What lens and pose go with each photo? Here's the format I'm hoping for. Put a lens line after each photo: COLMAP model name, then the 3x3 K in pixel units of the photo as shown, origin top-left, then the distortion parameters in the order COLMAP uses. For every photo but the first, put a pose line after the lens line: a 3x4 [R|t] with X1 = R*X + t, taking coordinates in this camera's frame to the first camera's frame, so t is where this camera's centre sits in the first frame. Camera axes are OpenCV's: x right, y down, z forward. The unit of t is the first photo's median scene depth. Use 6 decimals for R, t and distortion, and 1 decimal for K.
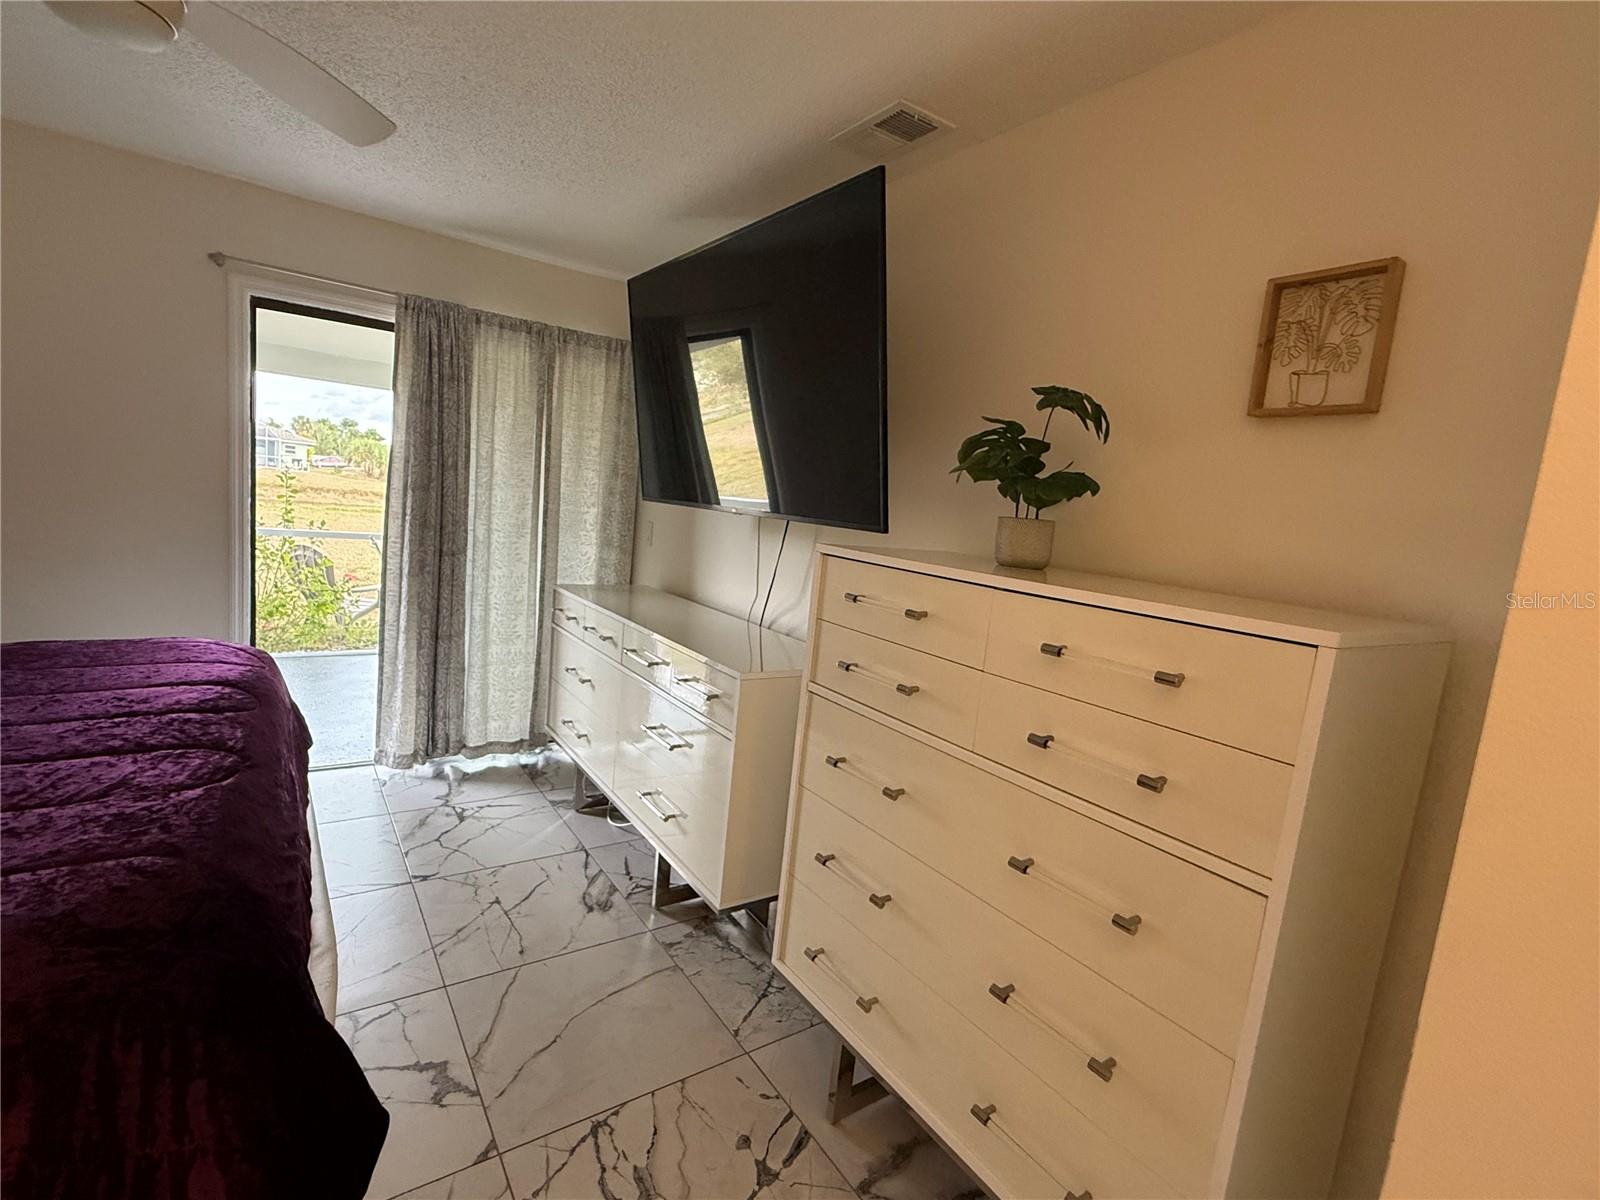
lens RADIAL K [[743.3, 0, 796.8], [0, 743.3, 603.6], [0, 0, 1]] dist [-0.001680, -0.000183]
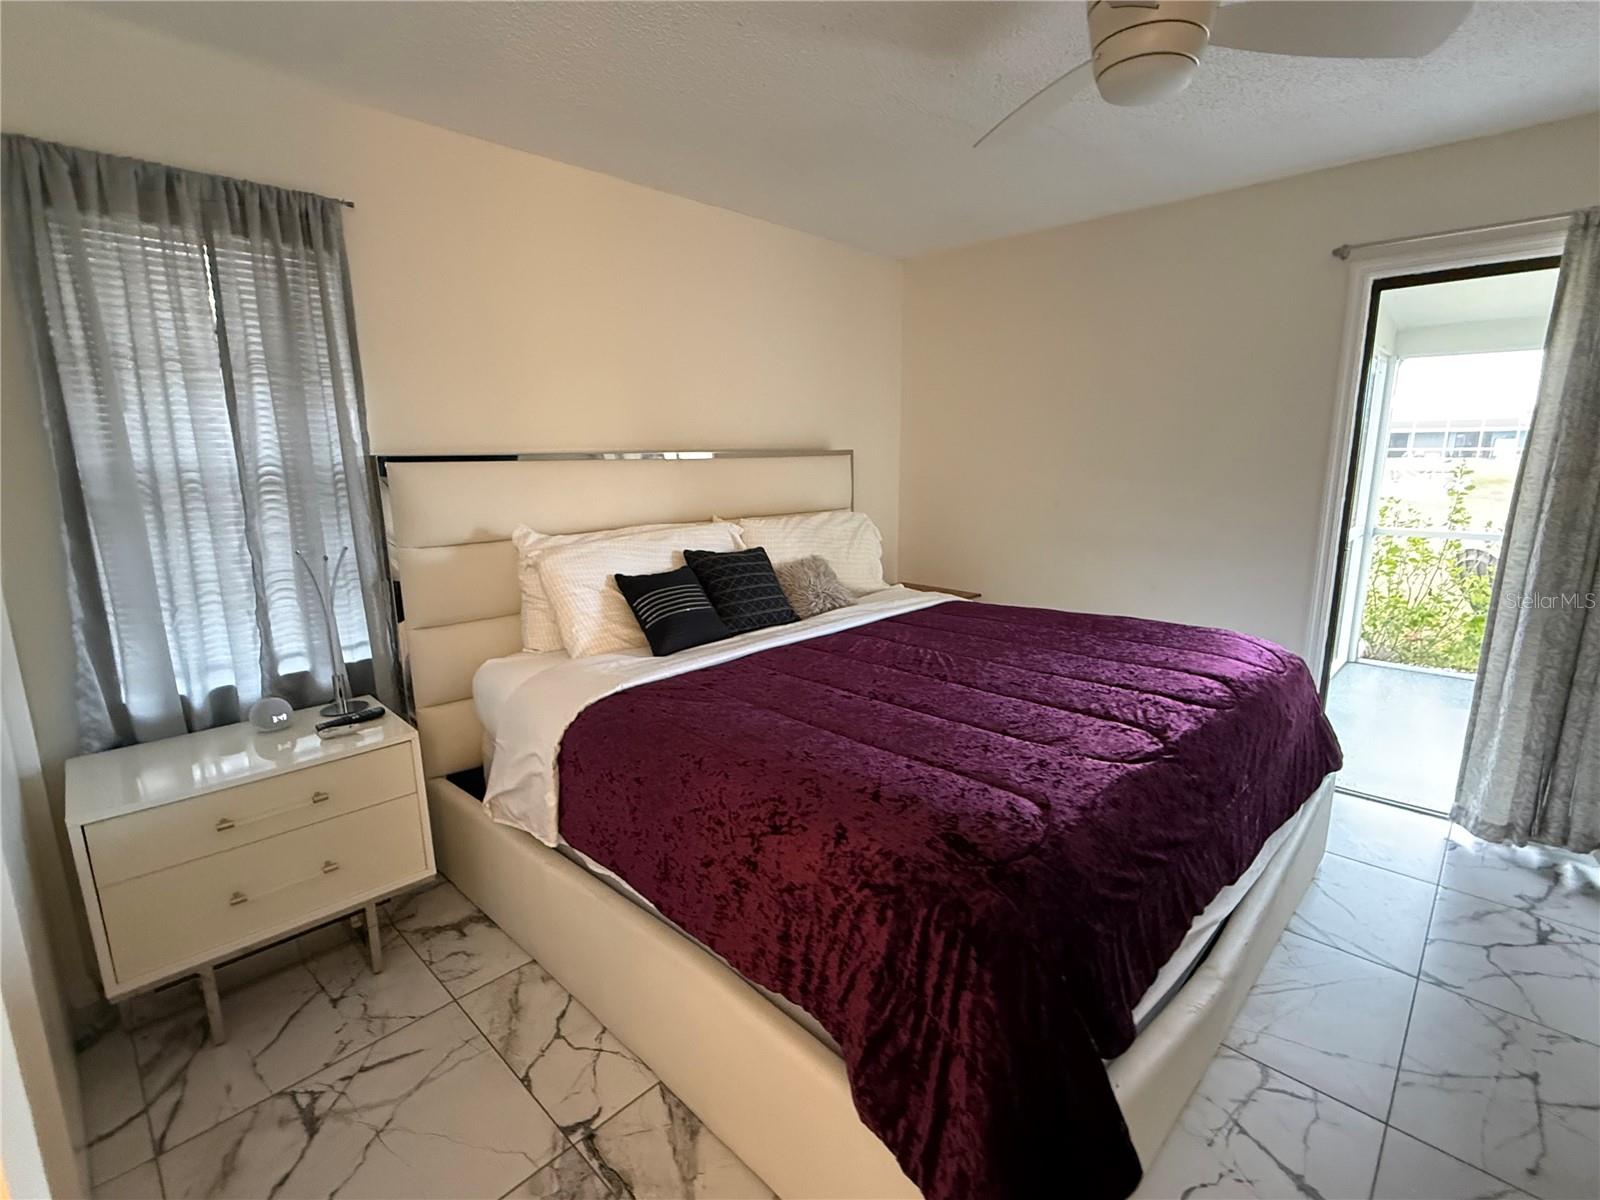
lens RADIAL K [[743.3, 0, 796.5], [0, 743.3, 598.0], [0, 0, 1]] dist [-0.001680, -0.000183]
pose [[0.186713, 0.095828, -0.977730, 0.071340], [-0.104395, 0.991532, 0.077245, -0.013374], [0.976852, 0.087648, 0.195136, 0.130303]]
